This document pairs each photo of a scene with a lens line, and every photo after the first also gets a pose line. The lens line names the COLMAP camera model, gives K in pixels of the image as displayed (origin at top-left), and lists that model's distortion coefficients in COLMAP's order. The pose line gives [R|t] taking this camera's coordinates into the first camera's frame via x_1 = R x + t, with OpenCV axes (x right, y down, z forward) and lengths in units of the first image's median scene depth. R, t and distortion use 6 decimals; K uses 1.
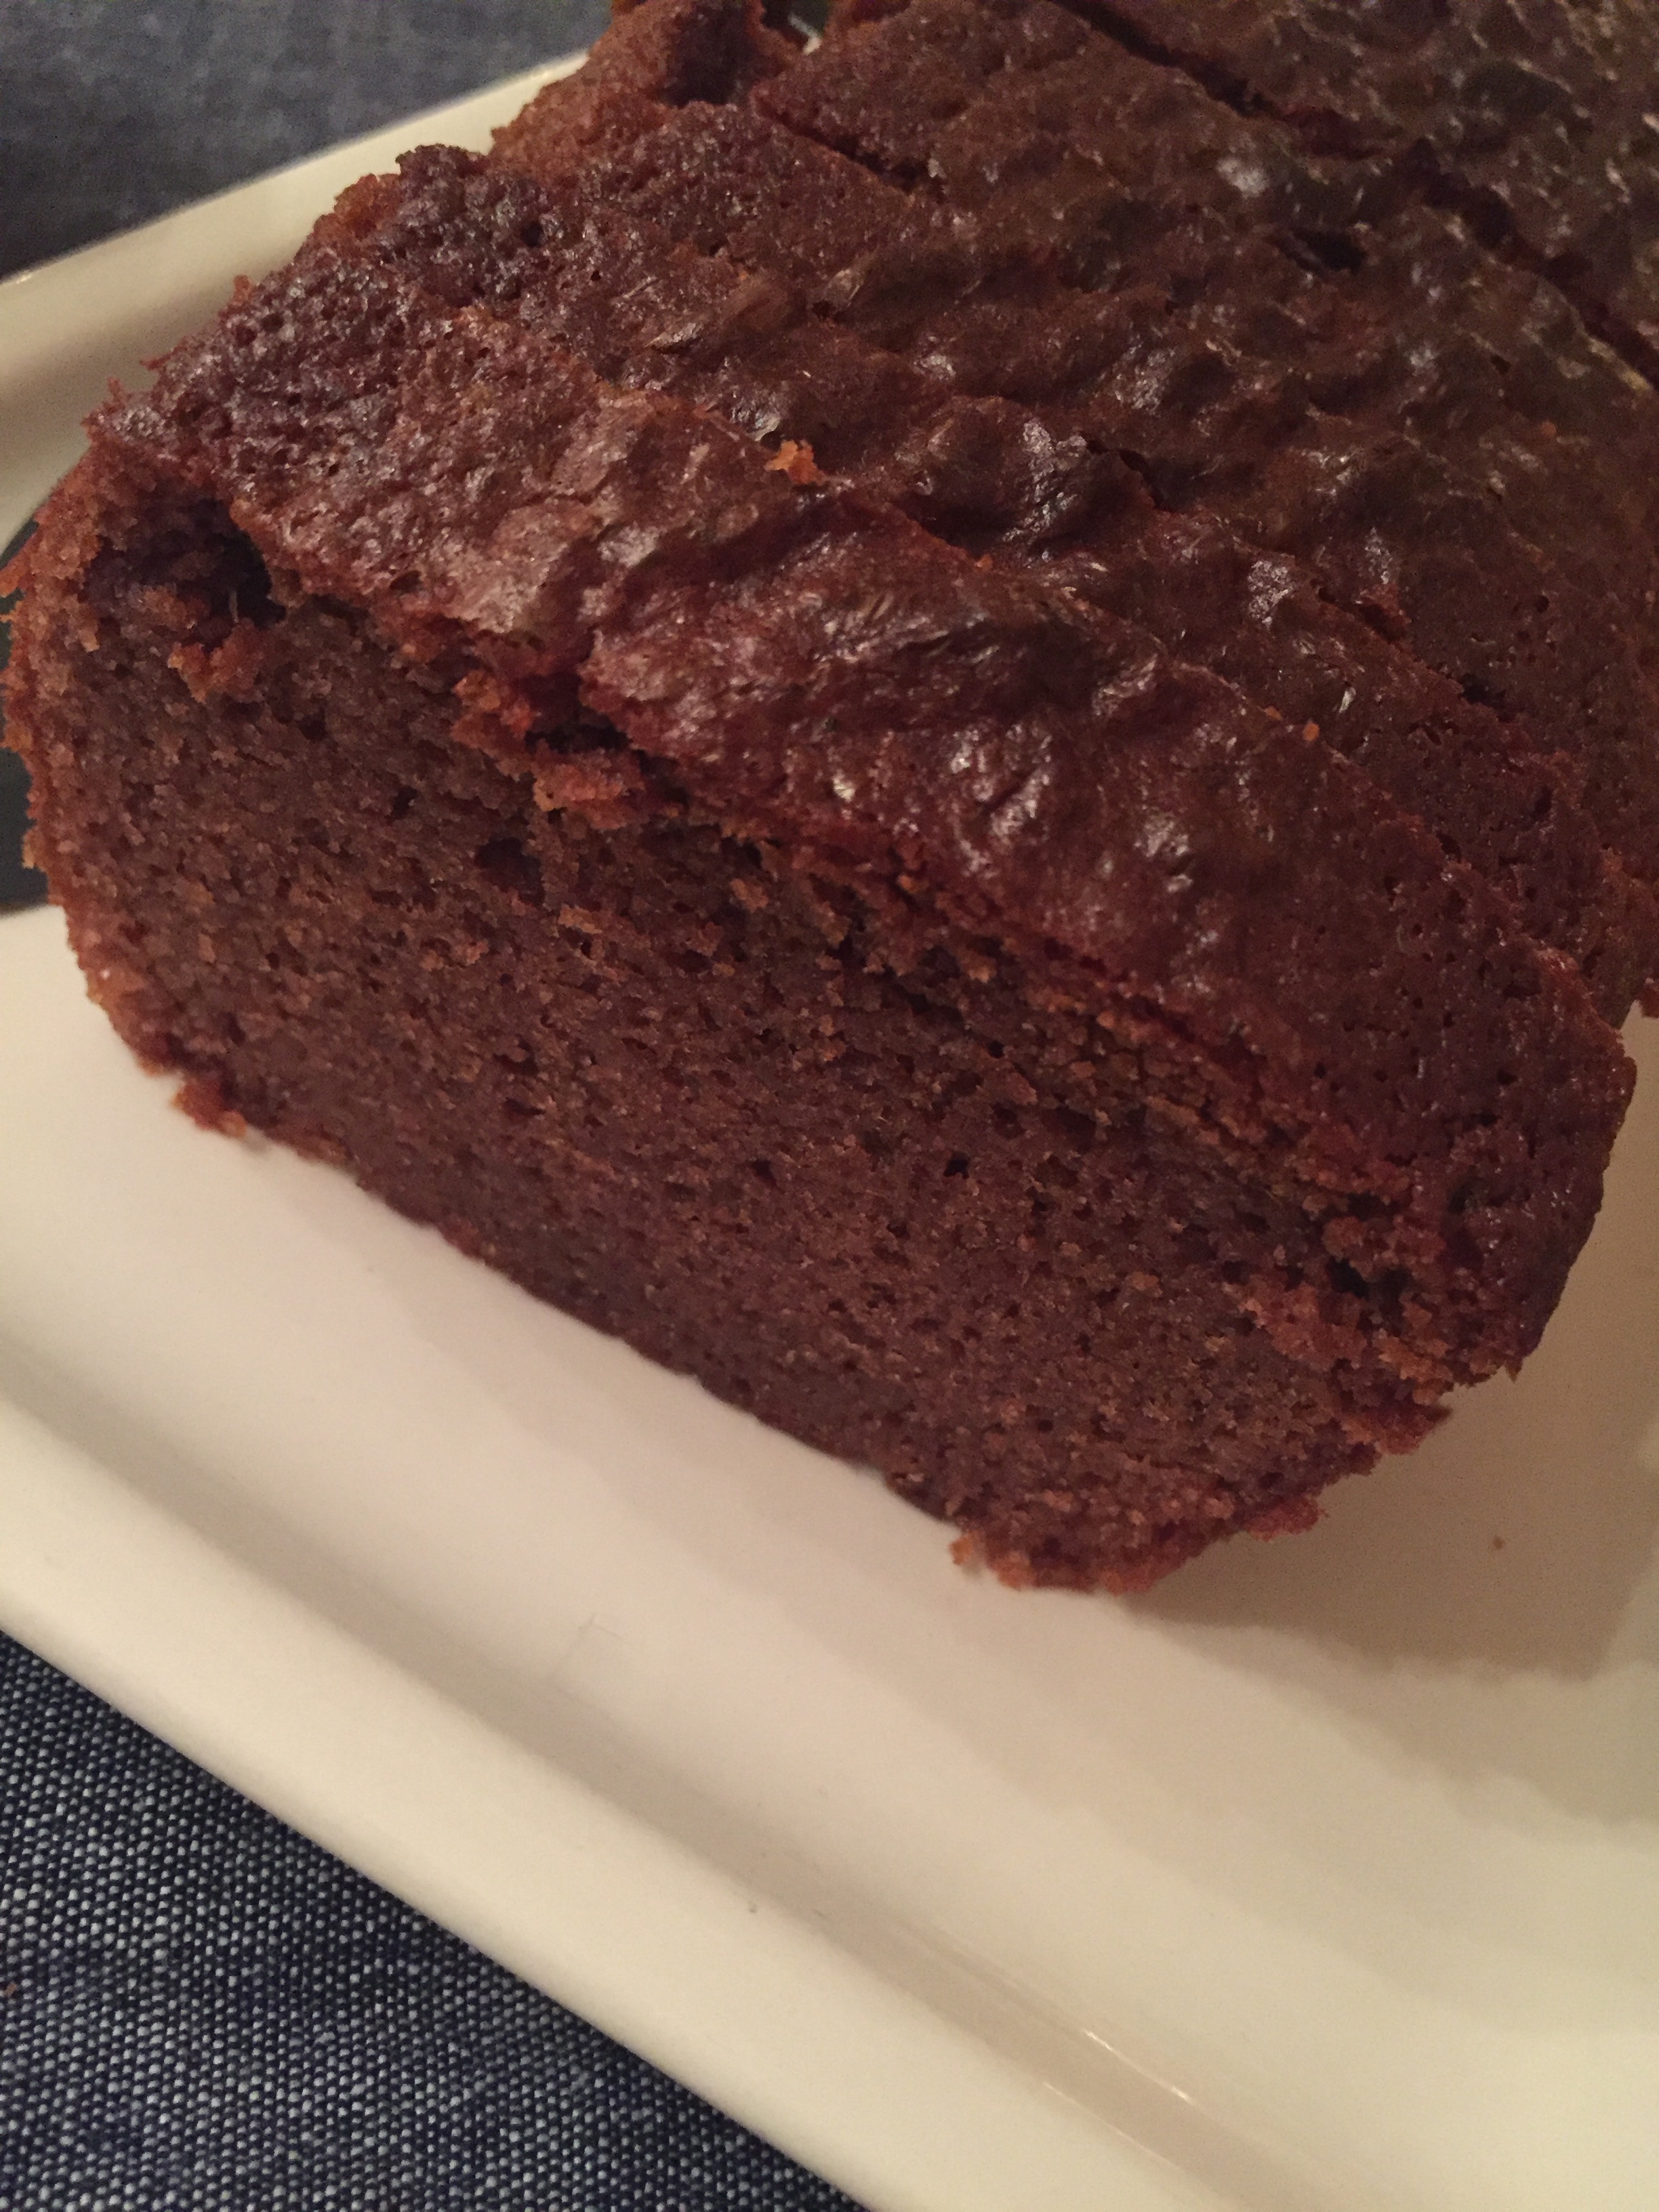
lens RADIAL K [[2060.4, 0, 829.6], [0, 2060.4, 1217.1], [0, 0, 1]] dist [0.087096, -0.177364]
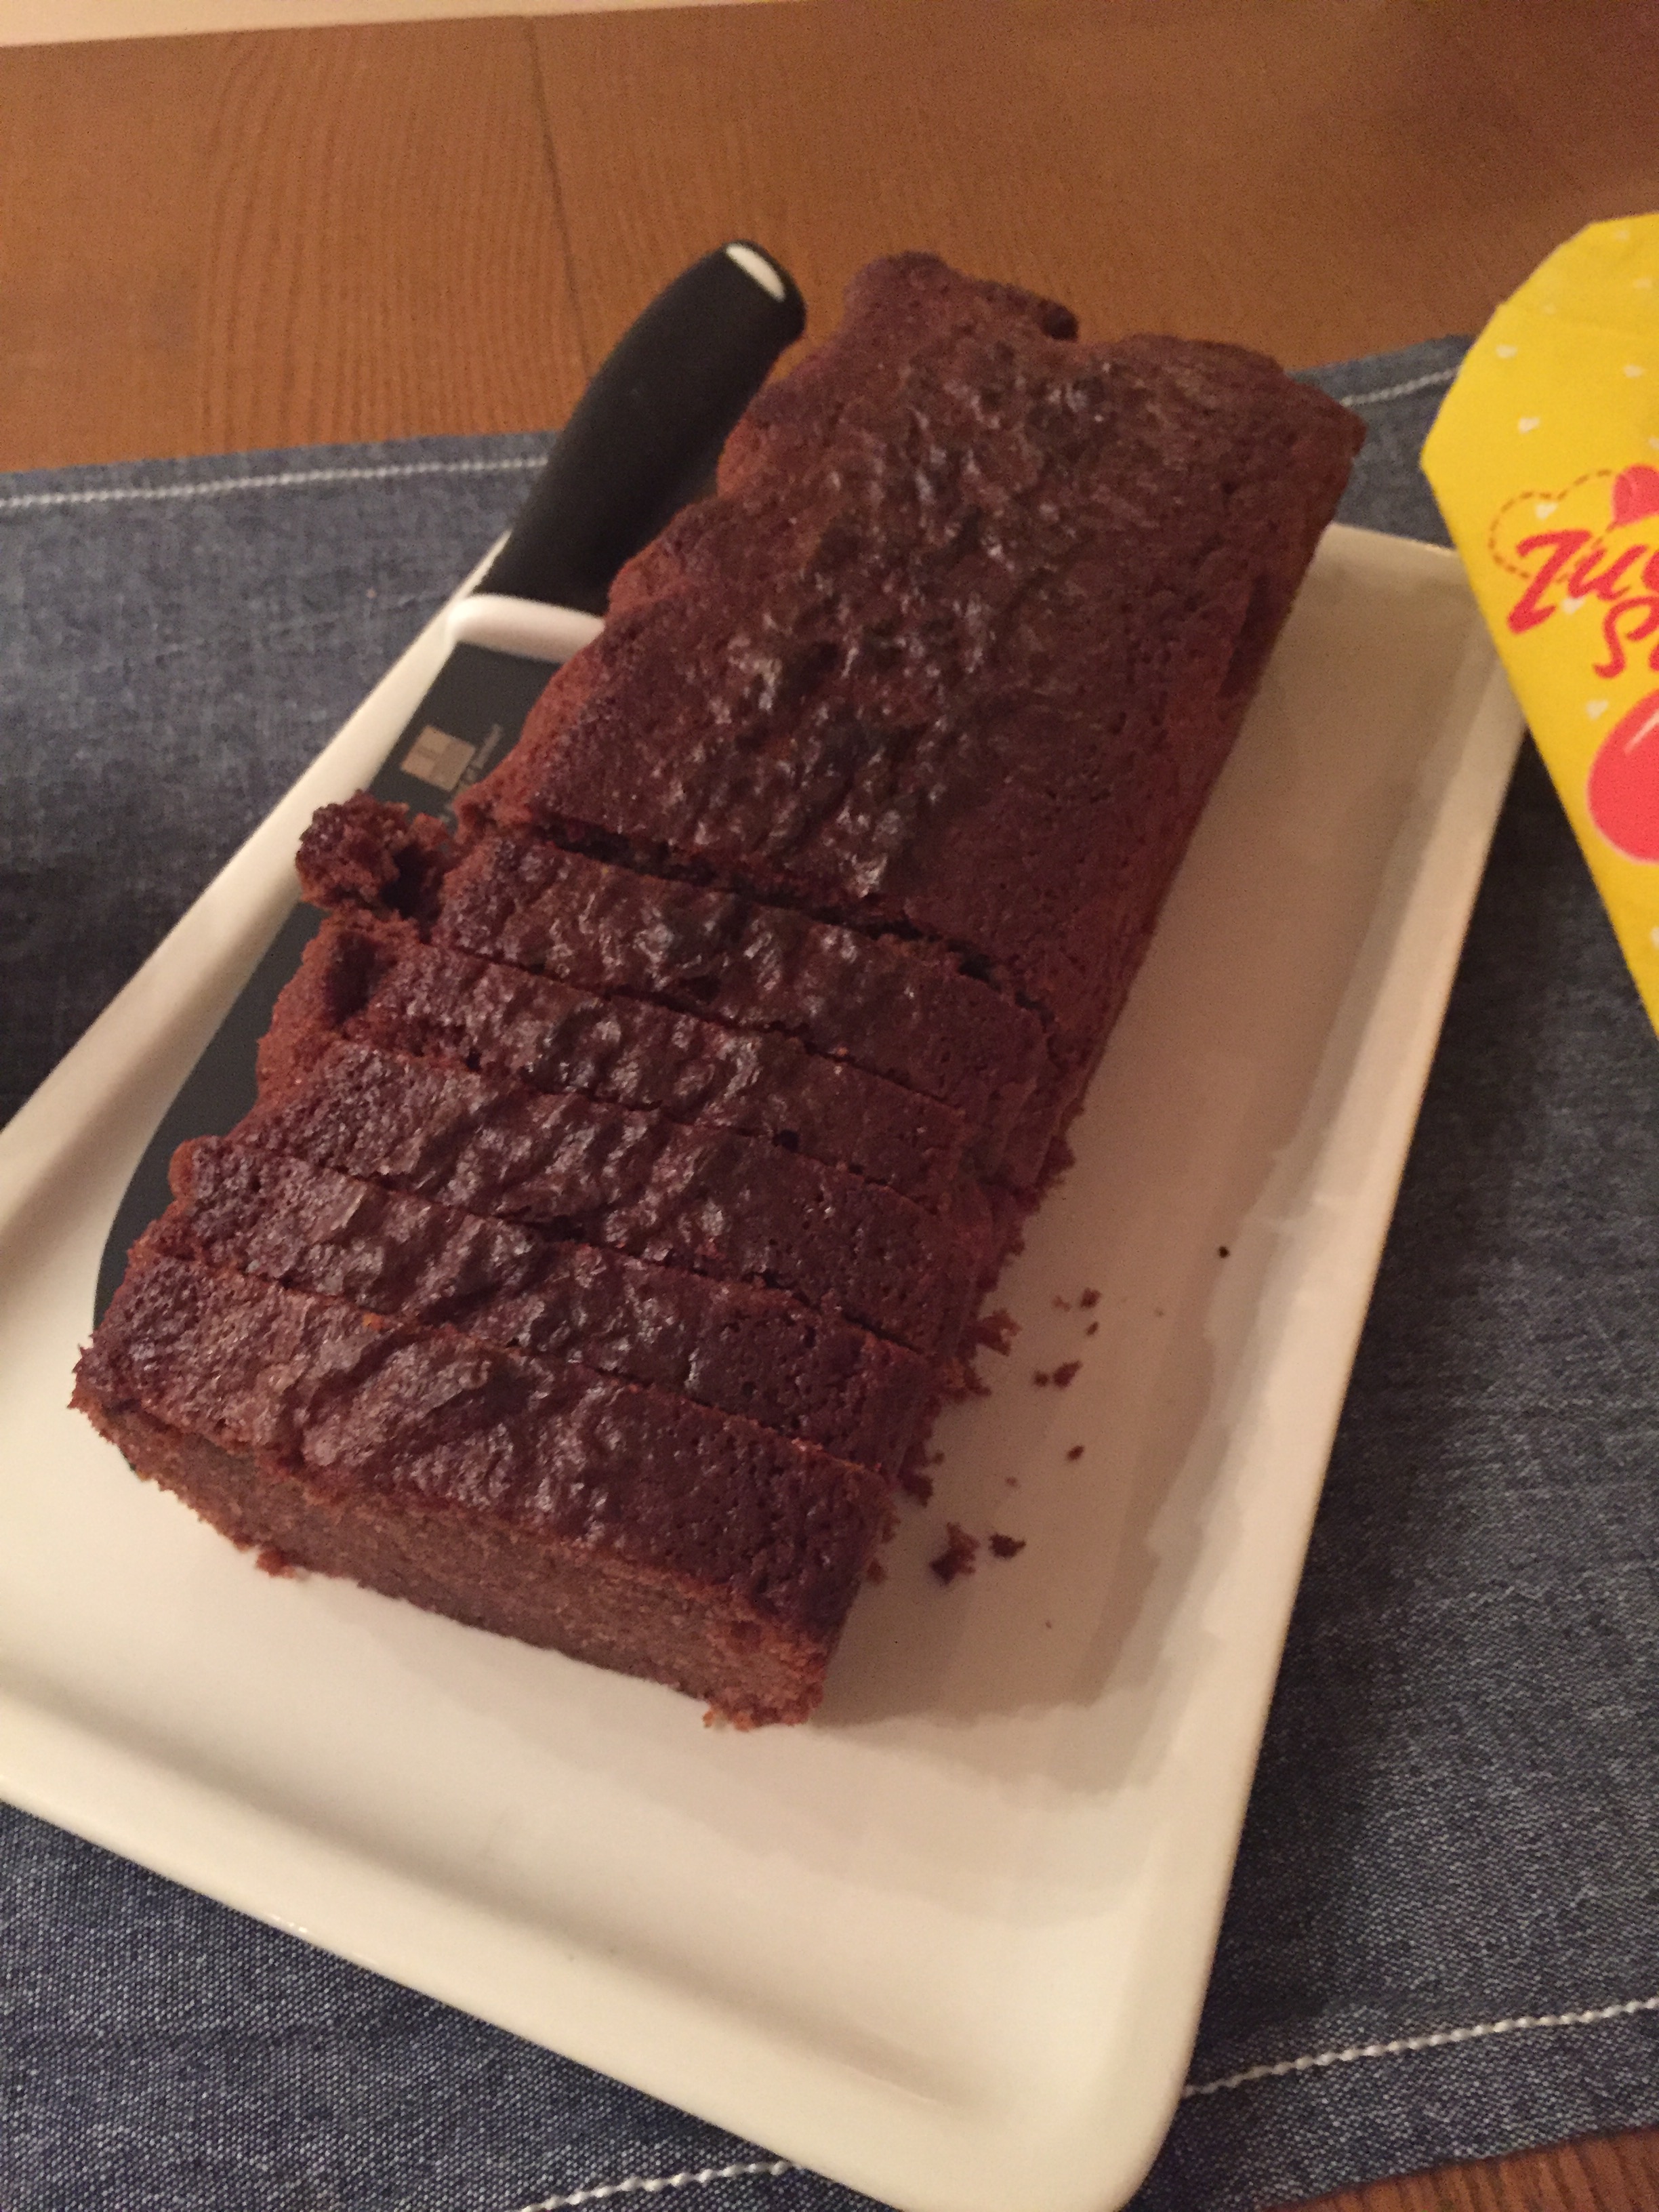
lens RADIAL K [[2060.4, 0, 829.6], [0, 2060.4, 1217.1], [0, 0, 1]] dist [0.087096, -0.177364]
pose [[0.948520, -0.244732, -0.201038, 0.738531], [0.261191, 0.963453, 0.059475, -0.396429], [0.179135, -0.108923, 0.977776, -0.816503]]
